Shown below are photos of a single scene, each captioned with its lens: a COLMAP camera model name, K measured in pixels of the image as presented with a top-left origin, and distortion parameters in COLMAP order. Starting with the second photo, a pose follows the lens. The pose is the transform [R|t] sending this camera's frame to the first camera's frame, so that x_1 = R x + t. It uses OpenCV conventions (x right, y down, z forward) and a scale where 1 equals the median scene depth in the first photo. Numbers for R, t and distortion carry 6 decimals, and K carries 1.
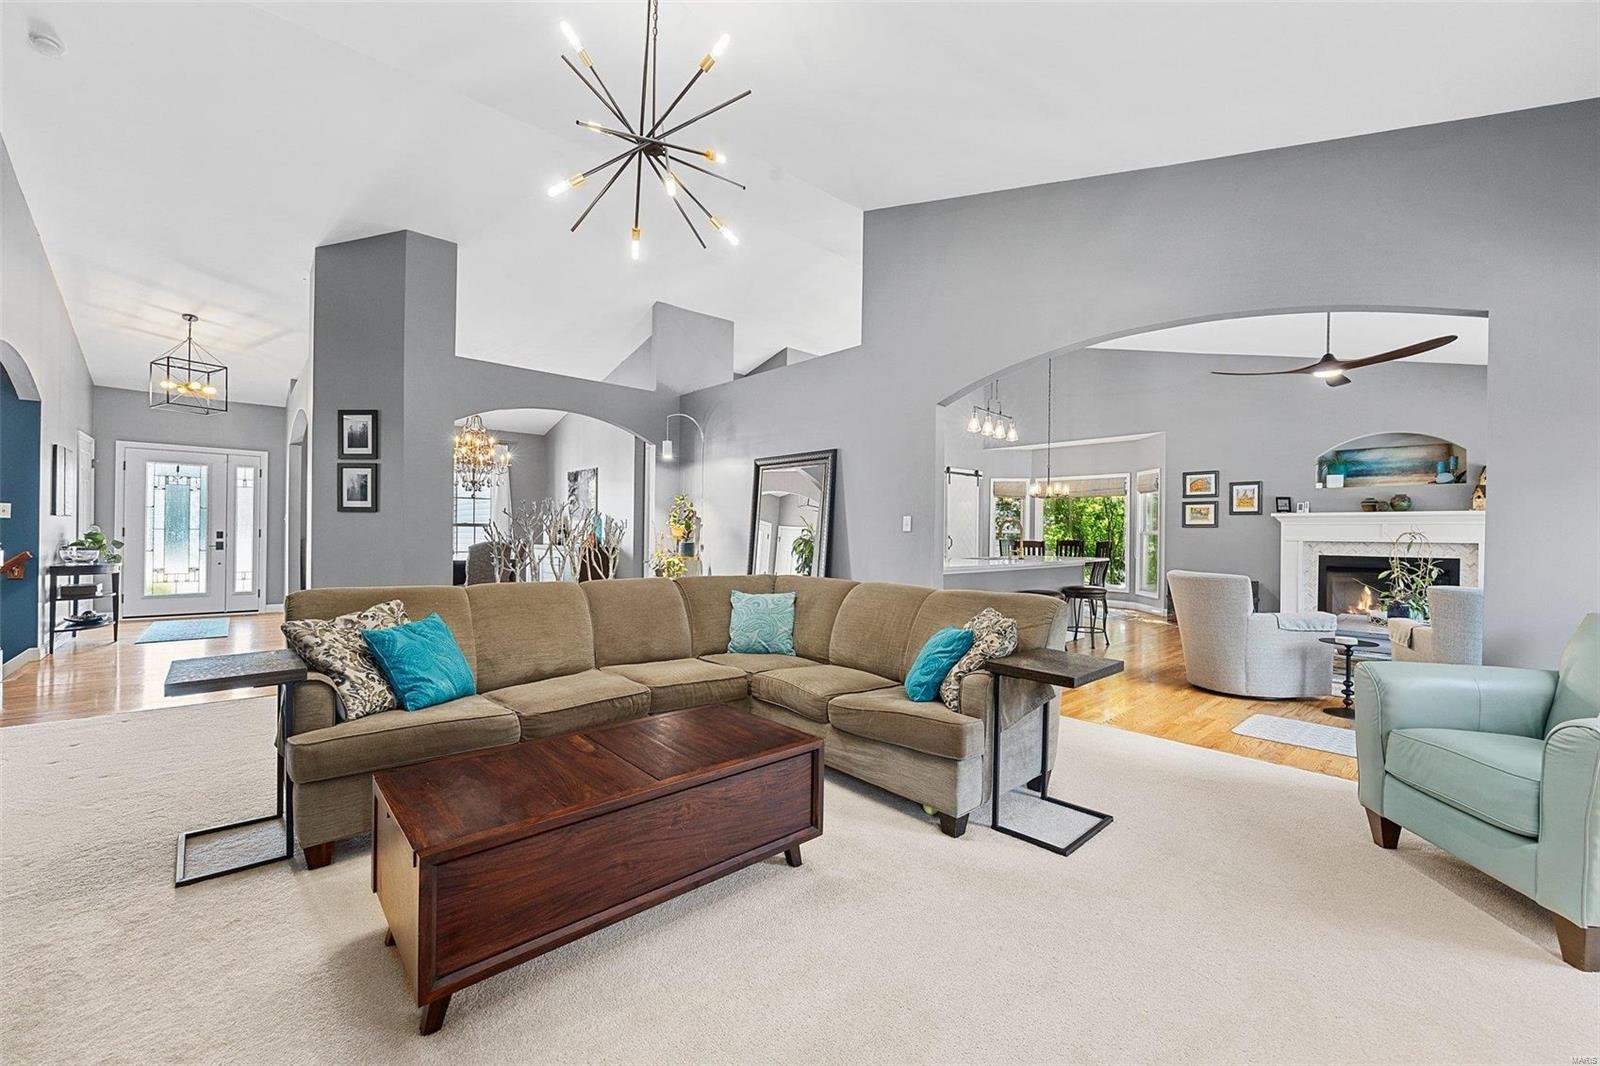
lens RADIAL K [[638.8, 0, 800.0], [0, 638.8, 533.0], [0, 0, 1]] dist [-0.029386, 0.000020]
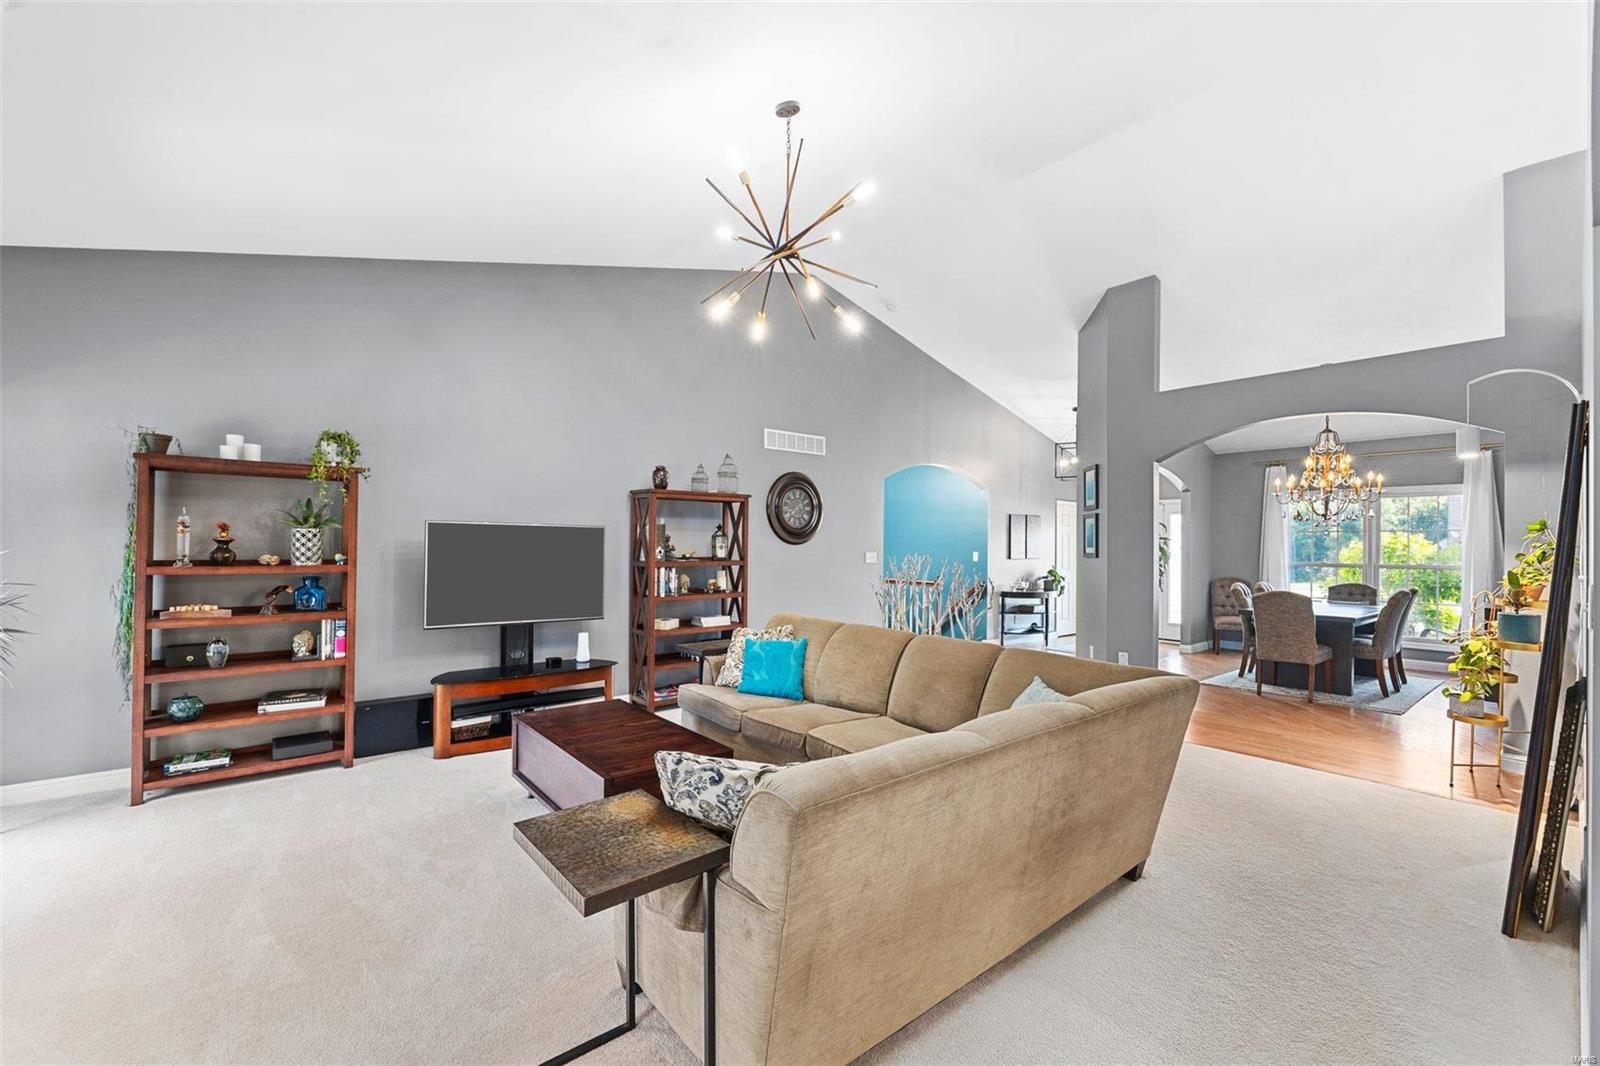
lens RADIAL K [[638.8, 0, 800.0], [0, 638.8, 533.0], [0, 0, 1]] dist [-0.029386, 0.000020]
pose [[-0.062184, -0.038814, -0.997310, 2.762746], [-0.008194, 0.999230, -0.038378, -0.182928], [0.998031, 0.005786, -0.062454, 3.368584]]
